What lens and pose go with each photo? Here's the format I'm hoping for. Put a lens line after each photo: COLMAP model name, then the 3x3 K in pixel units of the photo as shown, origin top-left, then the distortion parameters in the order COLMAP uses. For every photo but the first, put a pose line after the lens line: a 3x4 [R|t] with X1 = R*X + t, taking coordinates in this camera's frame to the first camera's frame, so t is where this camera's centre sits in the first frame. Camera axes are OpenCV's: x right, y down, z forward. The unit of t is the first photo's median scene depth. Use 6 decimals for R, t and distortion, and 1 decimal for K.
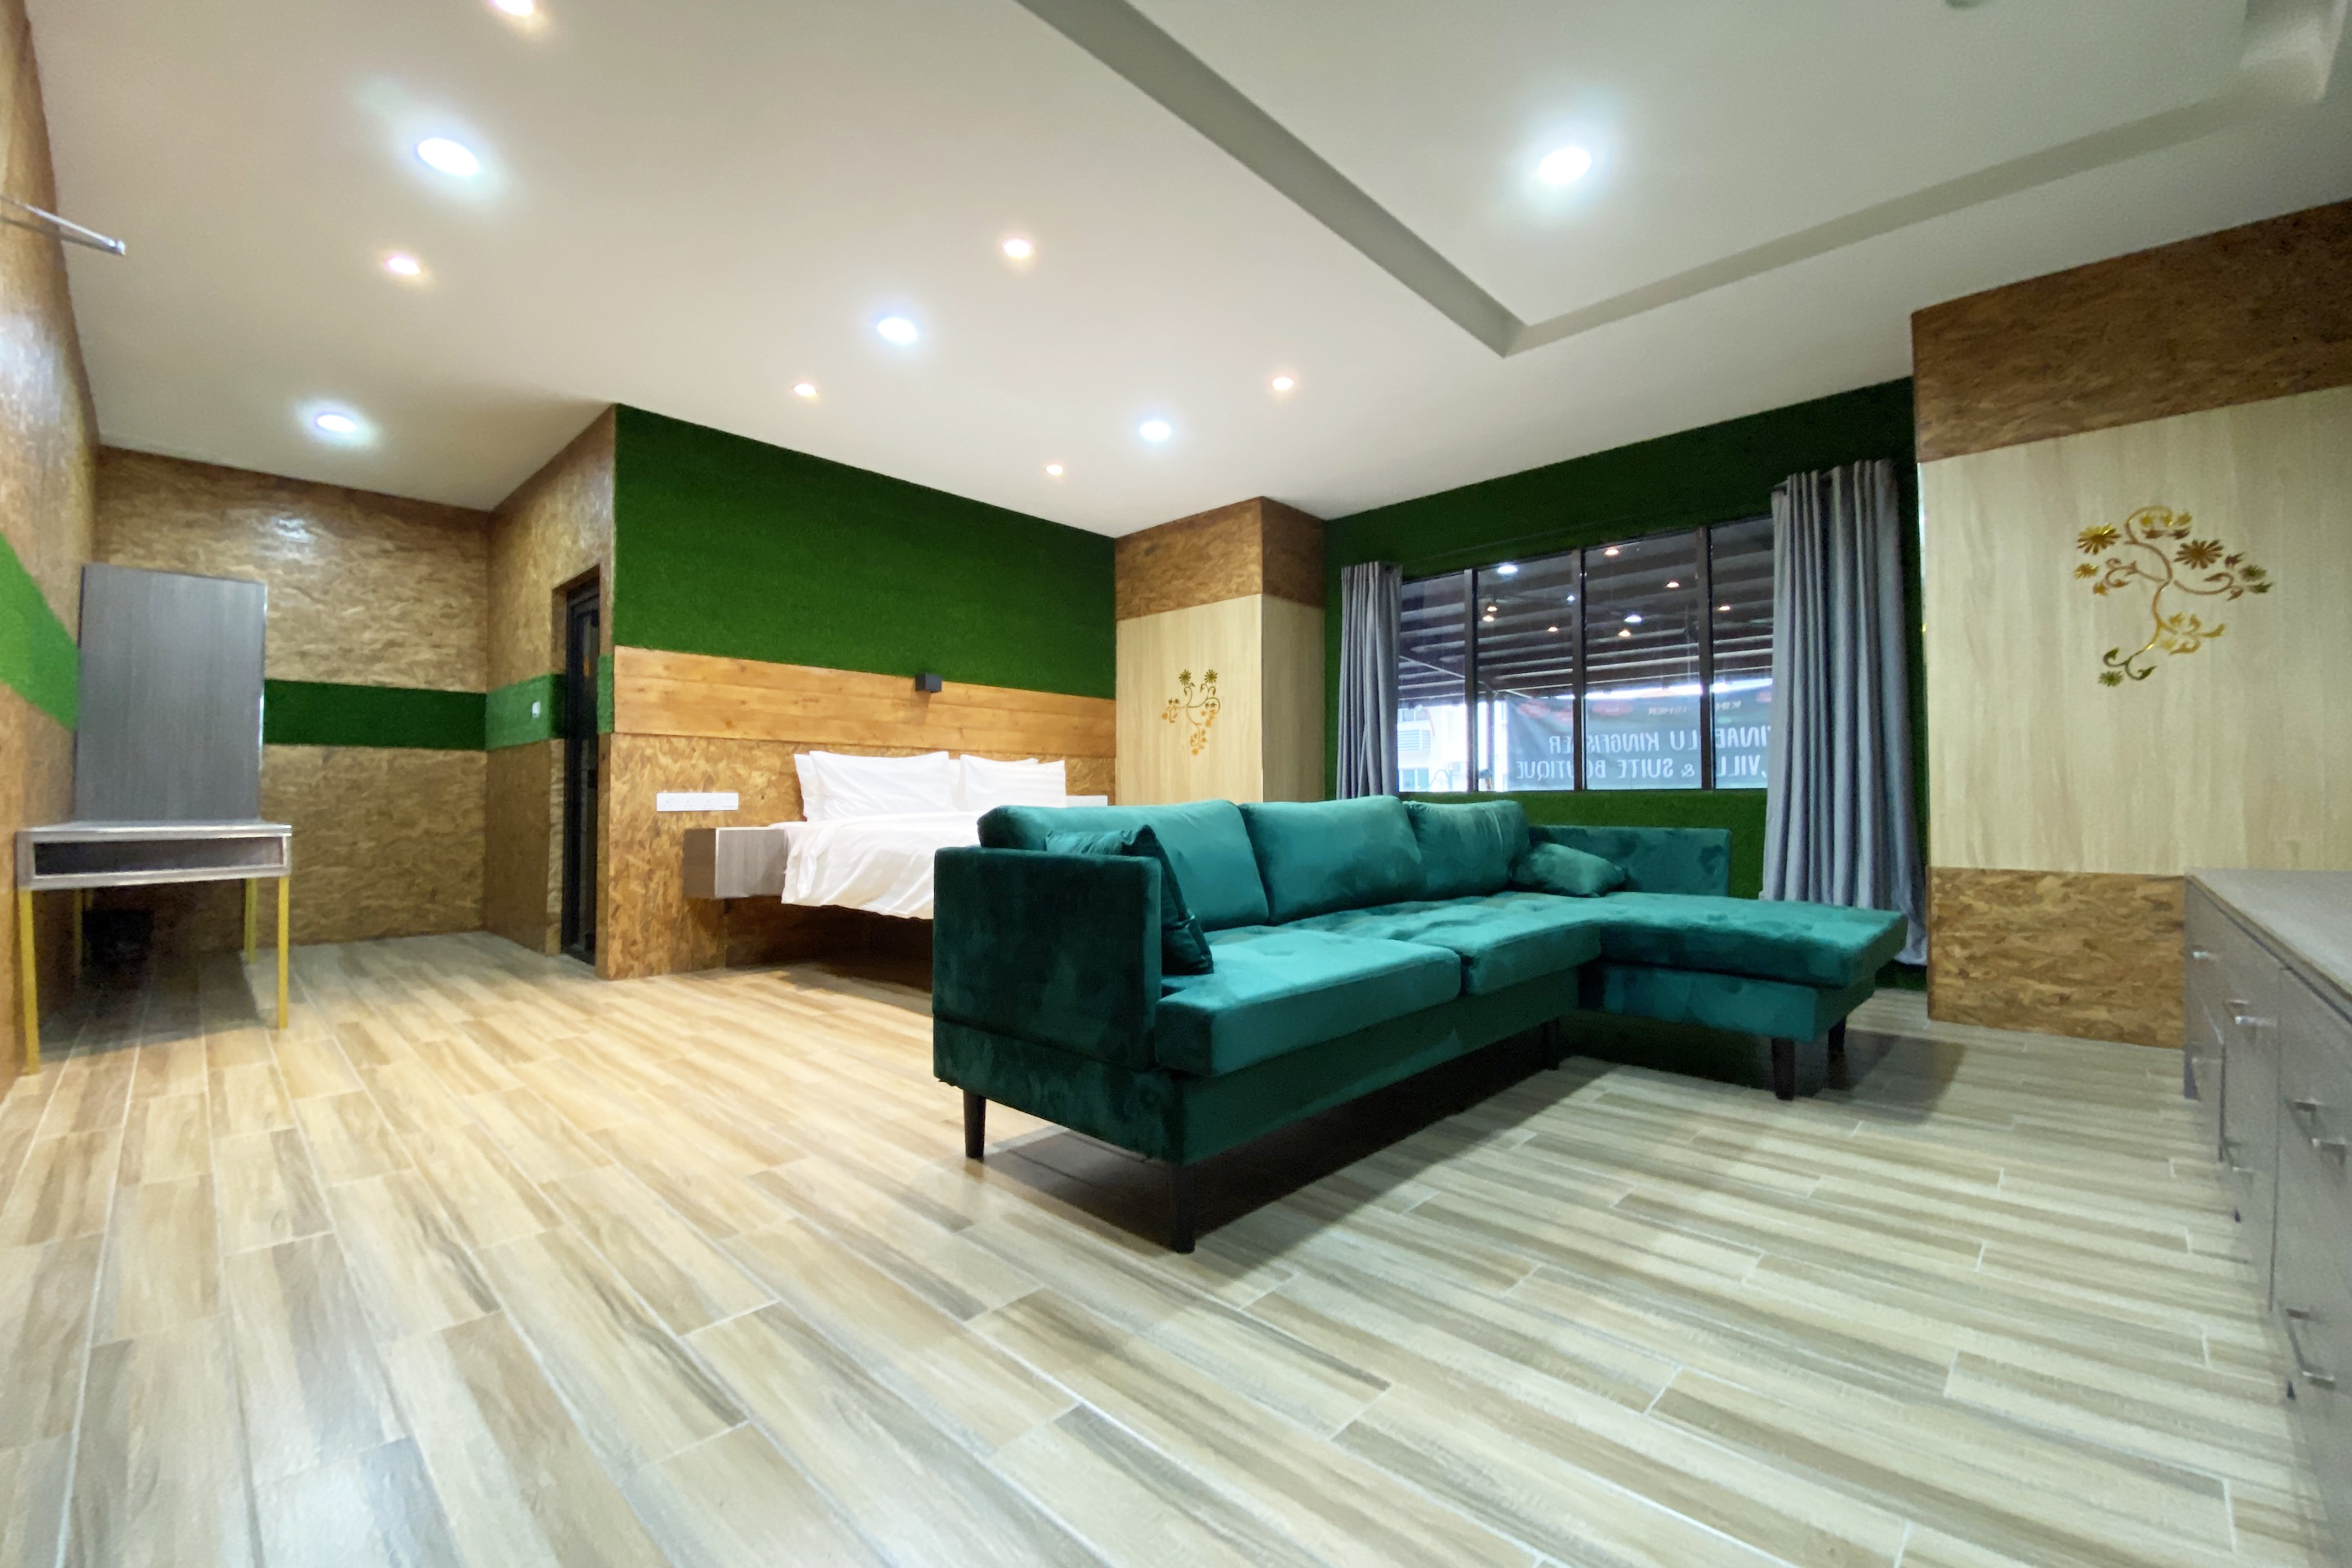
lens RADIAL K [[963.7, 0, 1128.1], [0, 963.7, 773.9], [0, 0, 1]] dist [0.020827, -0.028124]
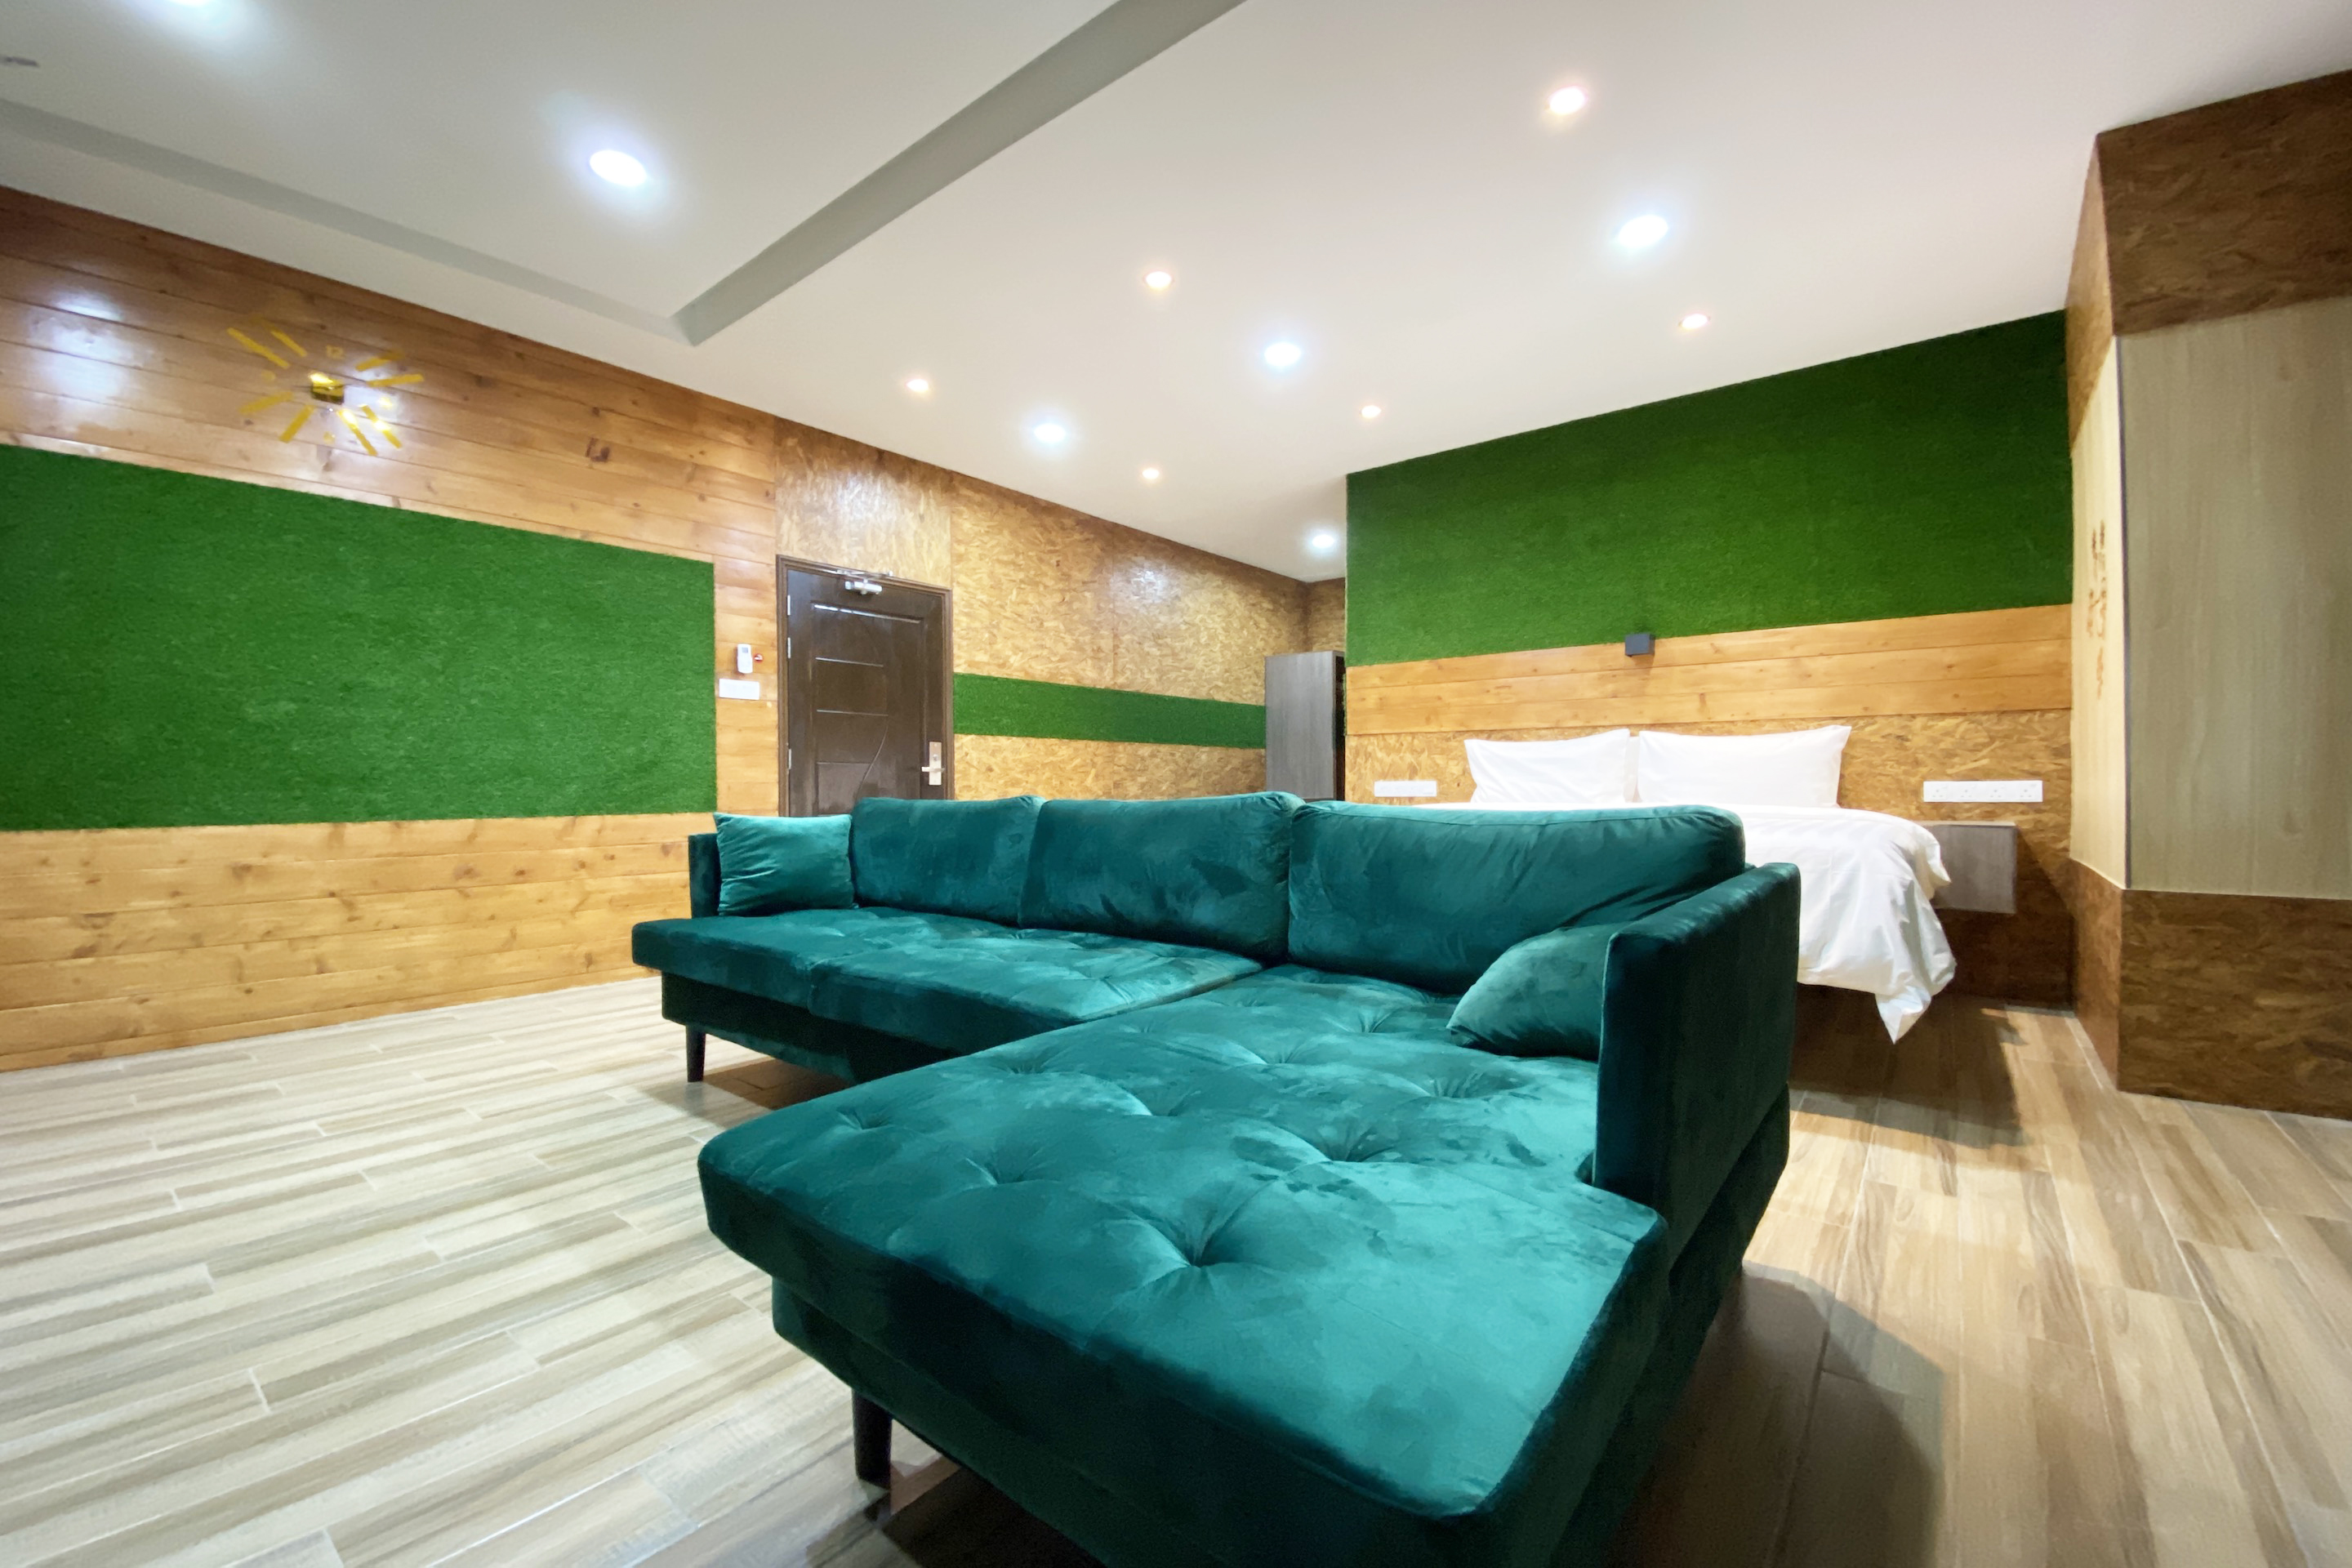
lens RADIAL K [[940.0, 0, 1217.4], [0, 940.0, 782.6], [0, 0, 1]] dist [0.026462, -0.024786]
pose [[0.126290, -0.000852, -0.991993, 0.668486], [0.034273, 0.999406, 0.003505, 0.009739], [0.991401, -0.034441, 0.126244, 0.652321]]
